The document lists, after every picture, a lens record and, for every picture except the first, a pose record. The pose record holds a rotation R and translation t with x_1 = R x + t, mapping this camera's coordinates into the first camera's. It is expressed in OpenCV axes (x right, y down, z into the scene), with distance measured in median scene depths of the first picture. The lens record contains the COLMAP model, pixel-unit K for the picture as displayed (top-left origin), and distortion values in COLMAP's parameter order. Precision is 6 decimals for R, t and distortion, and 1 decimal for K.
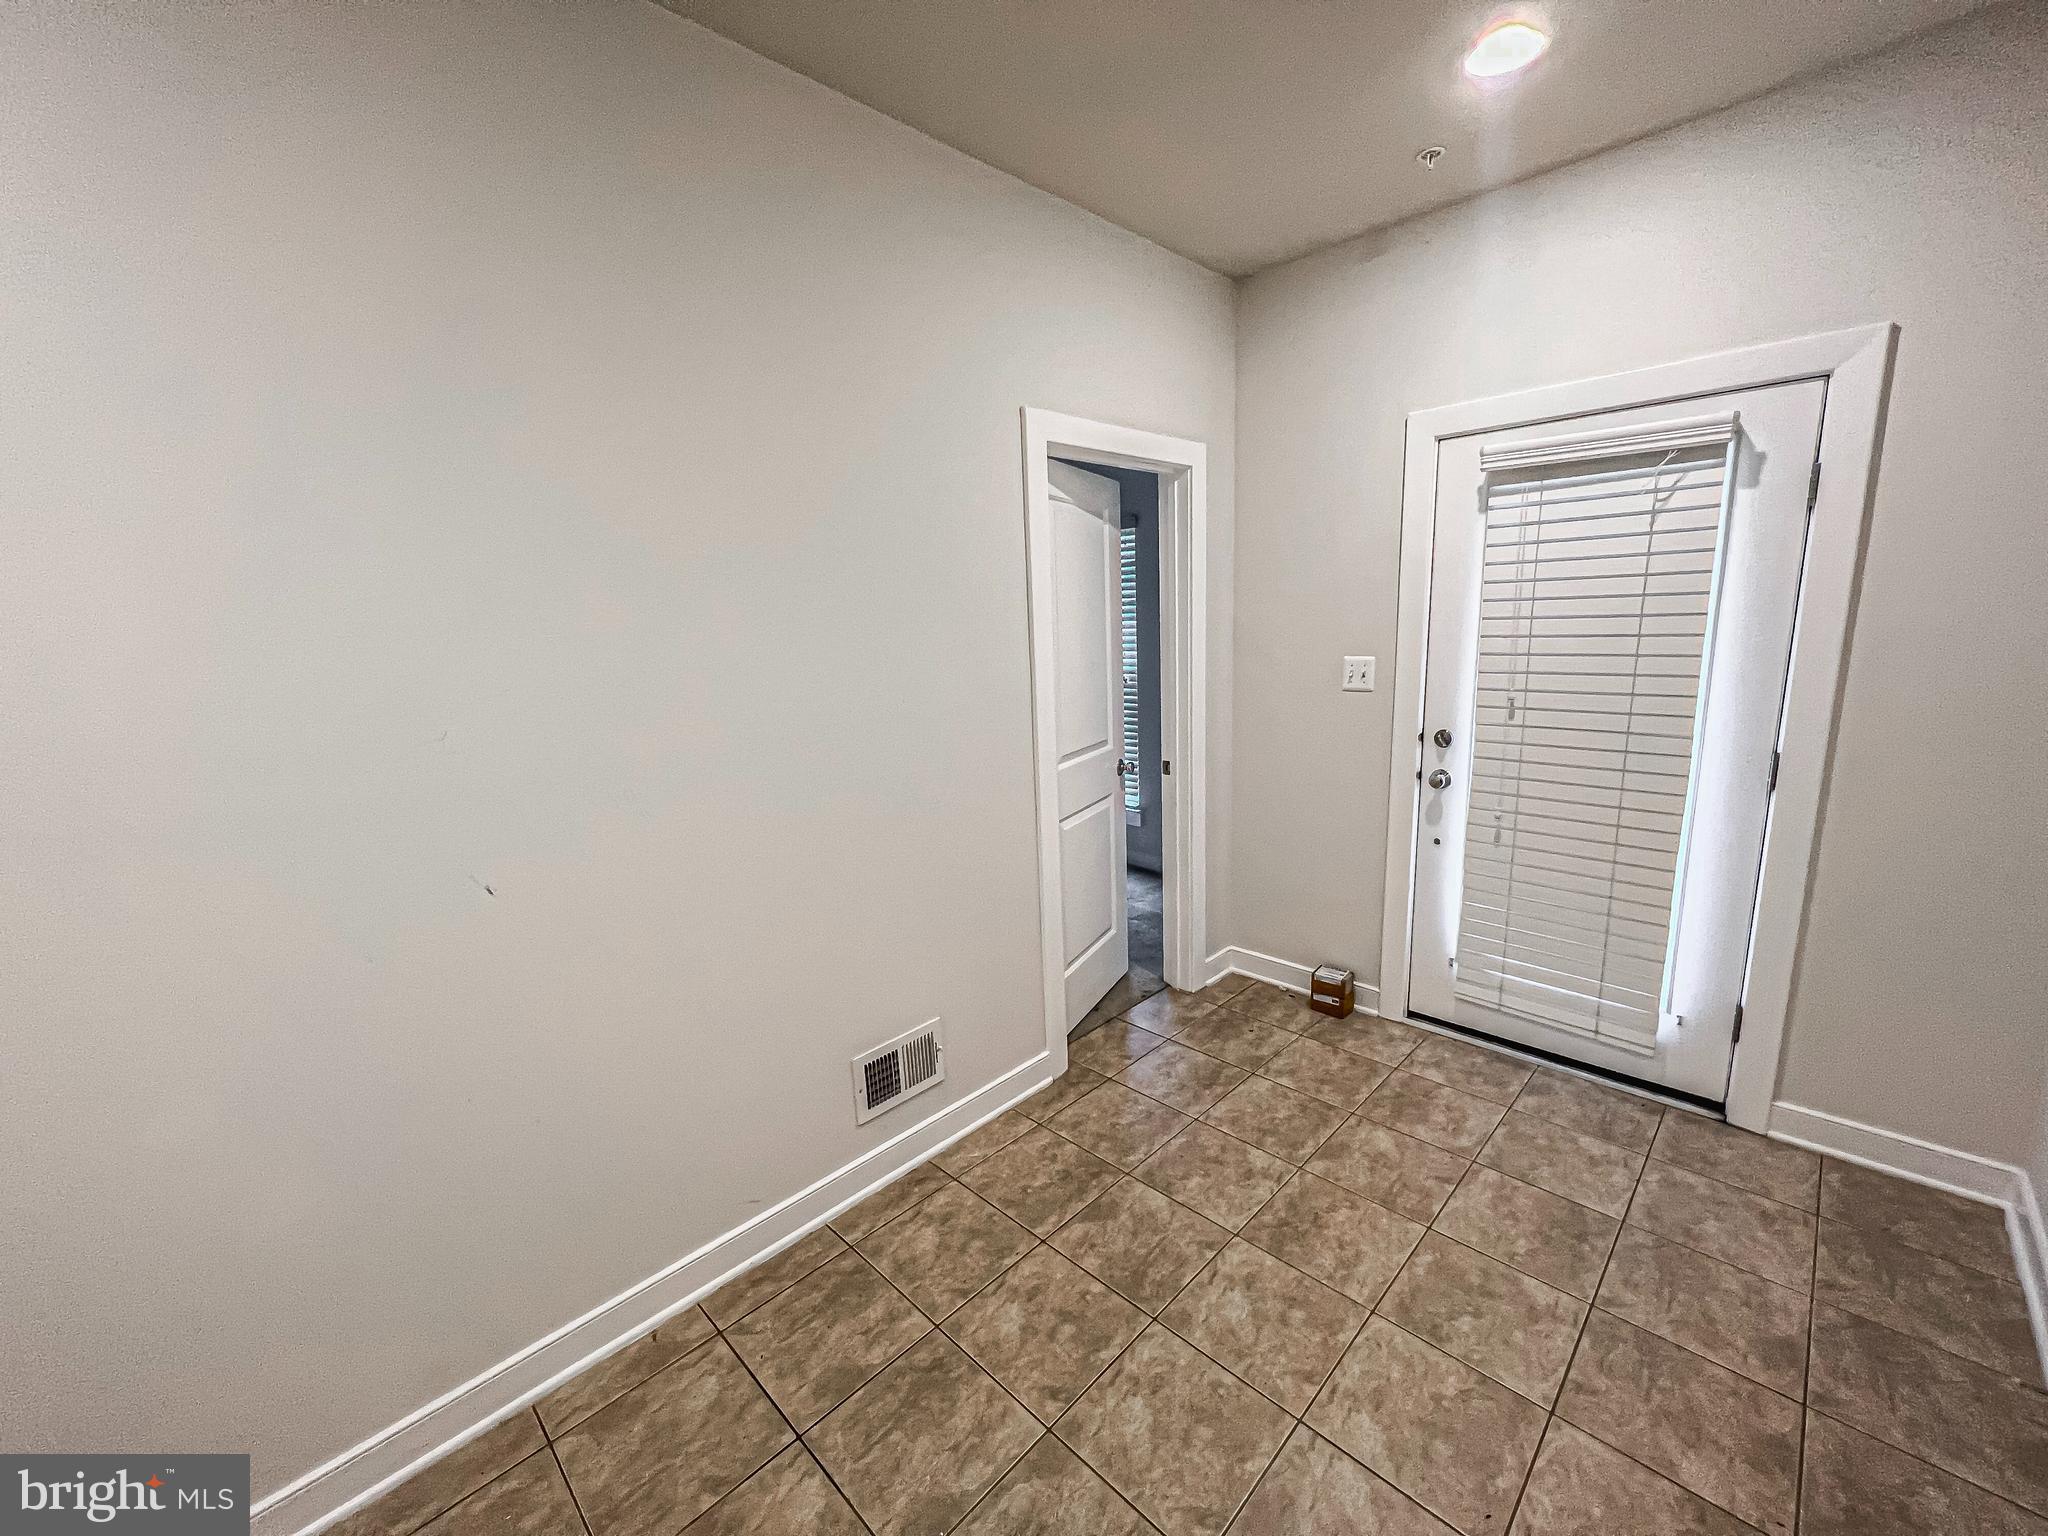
lens RADIAL K [[815.5, 0, 1024.9], [0, 815.5, 774.4], [0, 0, 1]] dist [-0.001870, 0.000309]
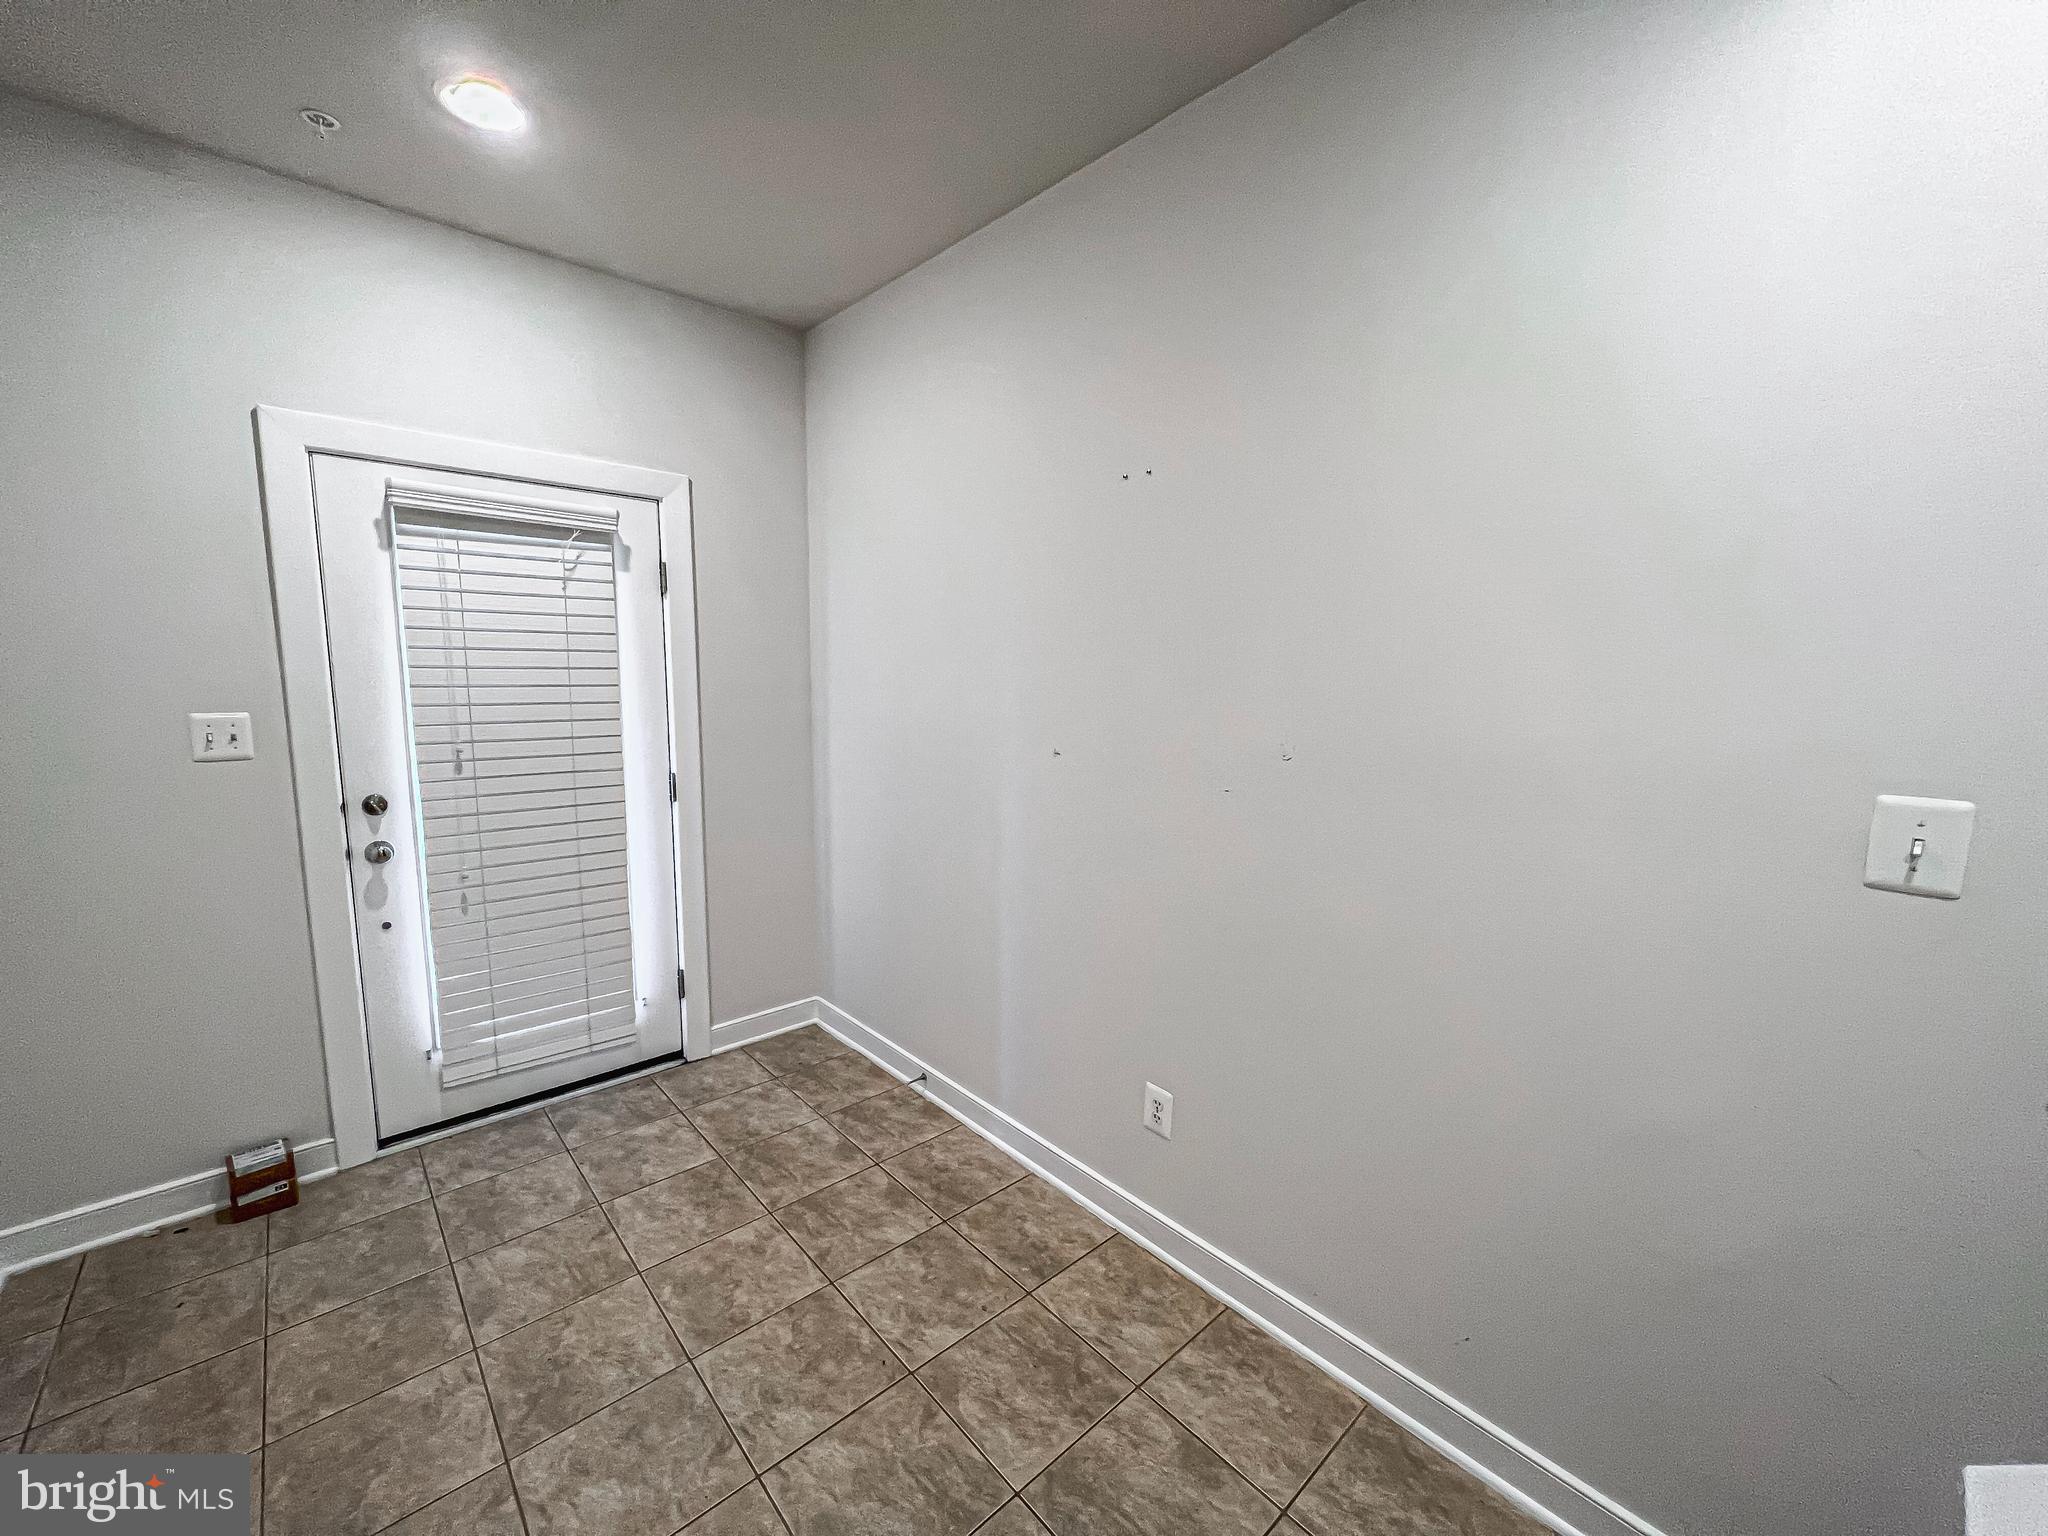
lens RADIAL K [[815.5, 0, 1024.4], [0, 815.5, 771.5], [0, 0, 1]] dist [-0.001870, 0.000309]
pose [[0.051860, -0.091611, 0.994444, -0.370264], [0.173492, 0.981468, 0.081368, -0.037057], [-0.983469, 0.168308, 0.066793, 0.335715]]
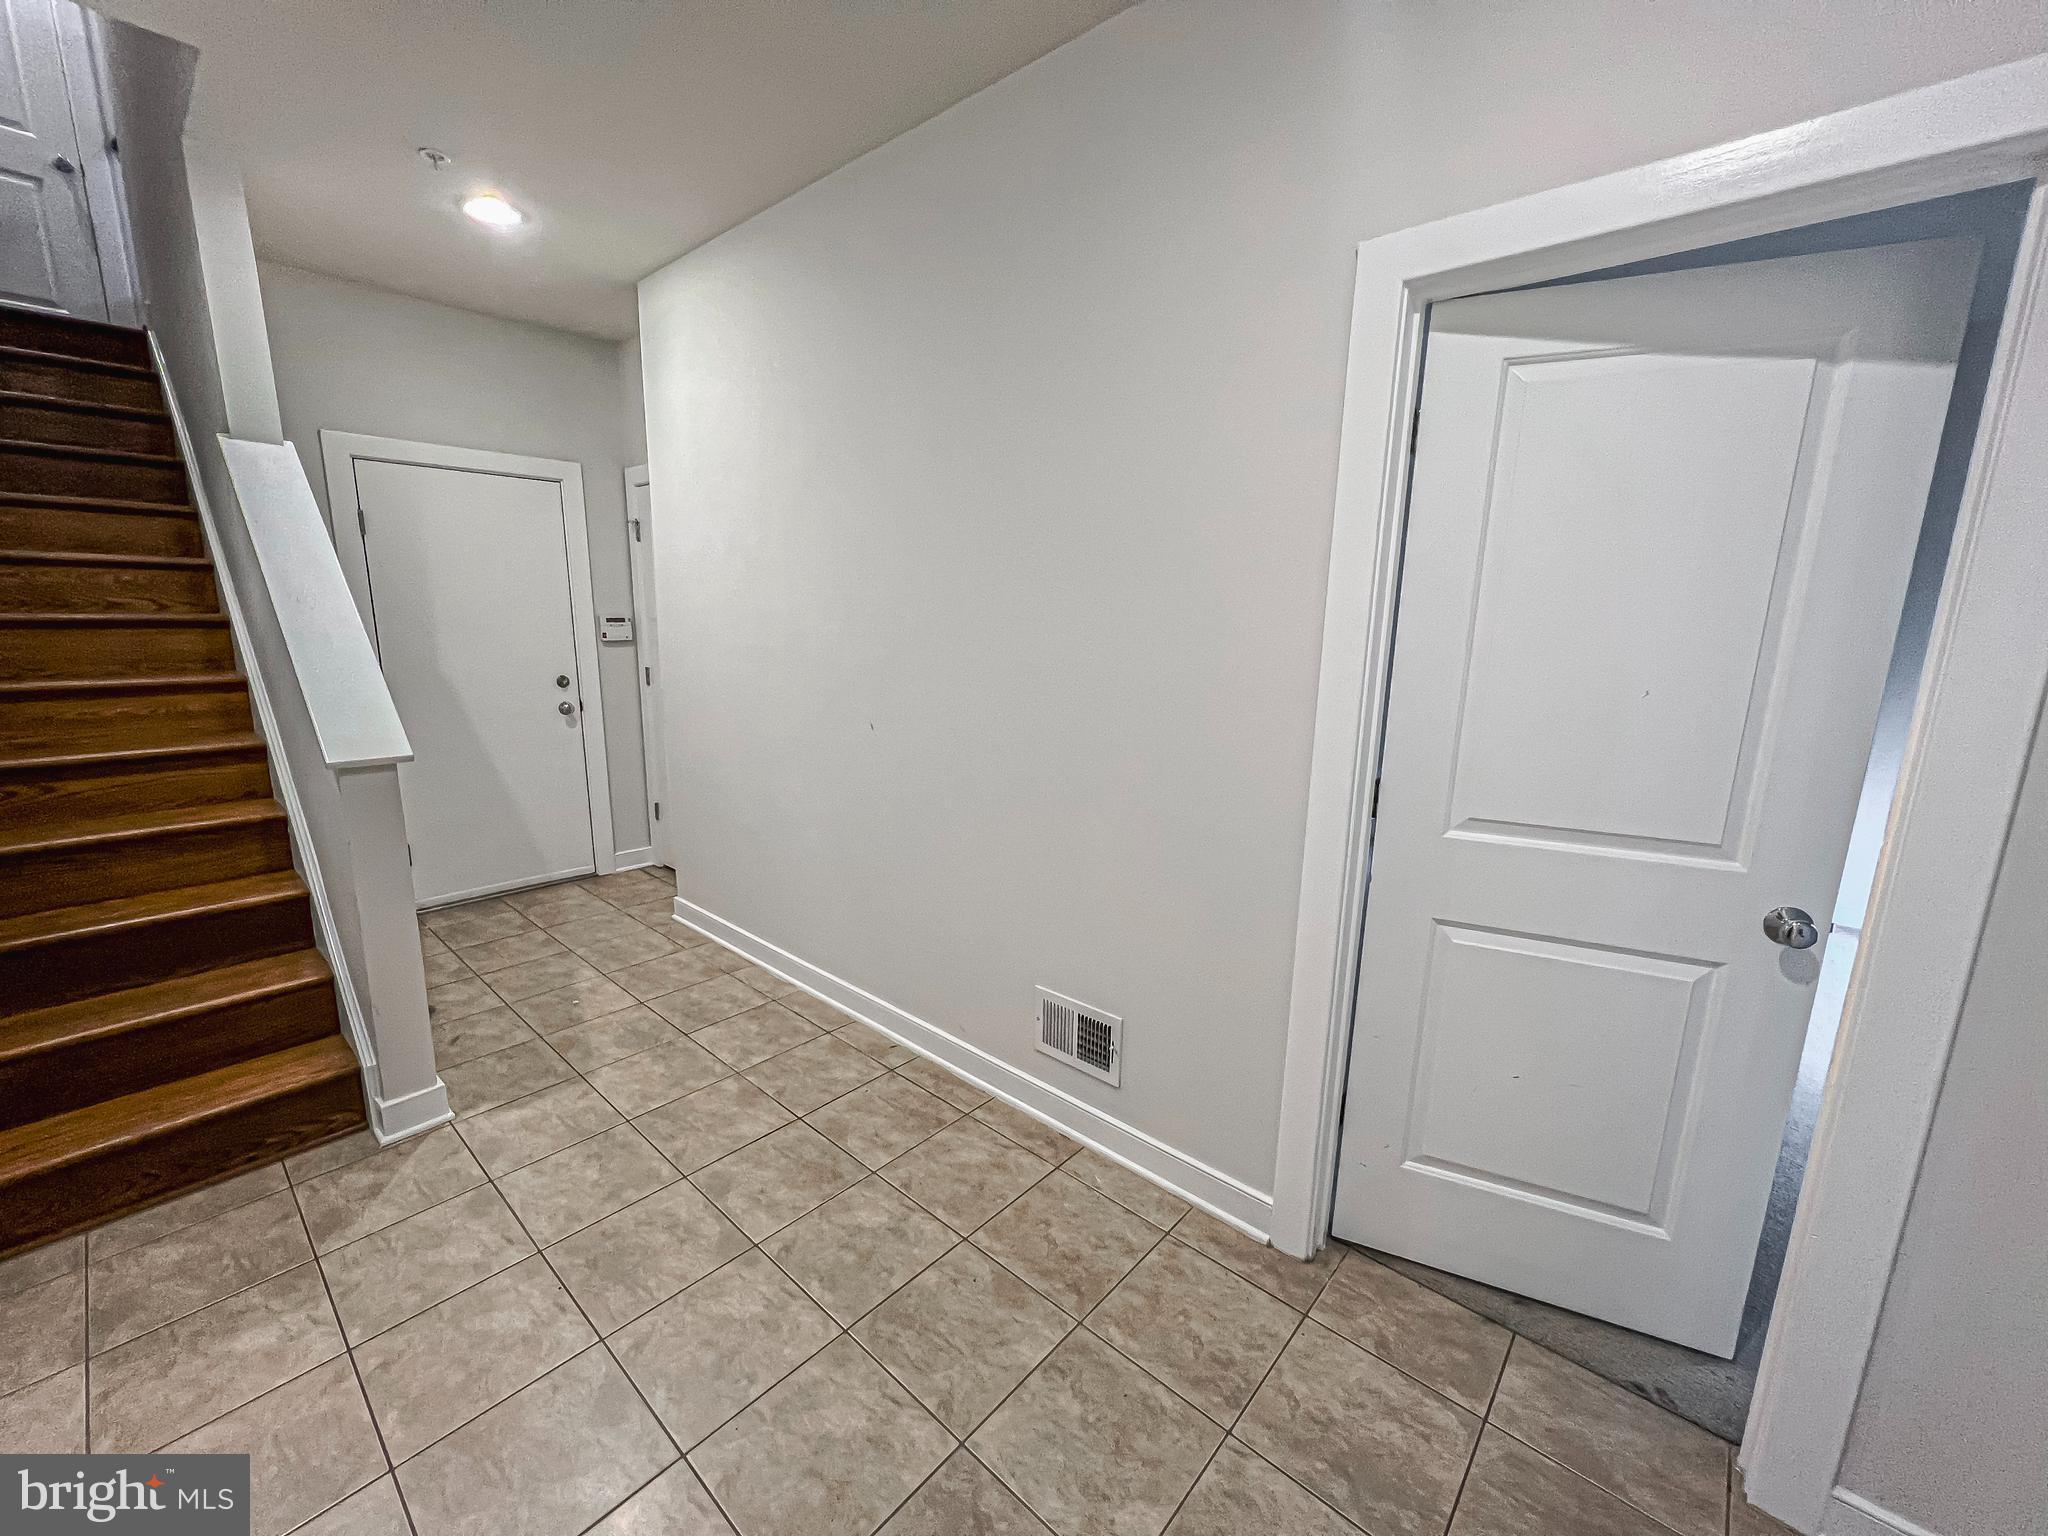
lens RADIAL K [[815.5, 0, 1022.5], [0, 815.5, 770.4], [0, 0, 1]] dist [-0.001870, 0.000309]
pose [[0.060461, 0.231952, -0.970846, 0.739070], [-0.208605, 0.954085, 0.214956, -0.143485], [0.976129, 0.189527, 0.106071, 0.784333]]
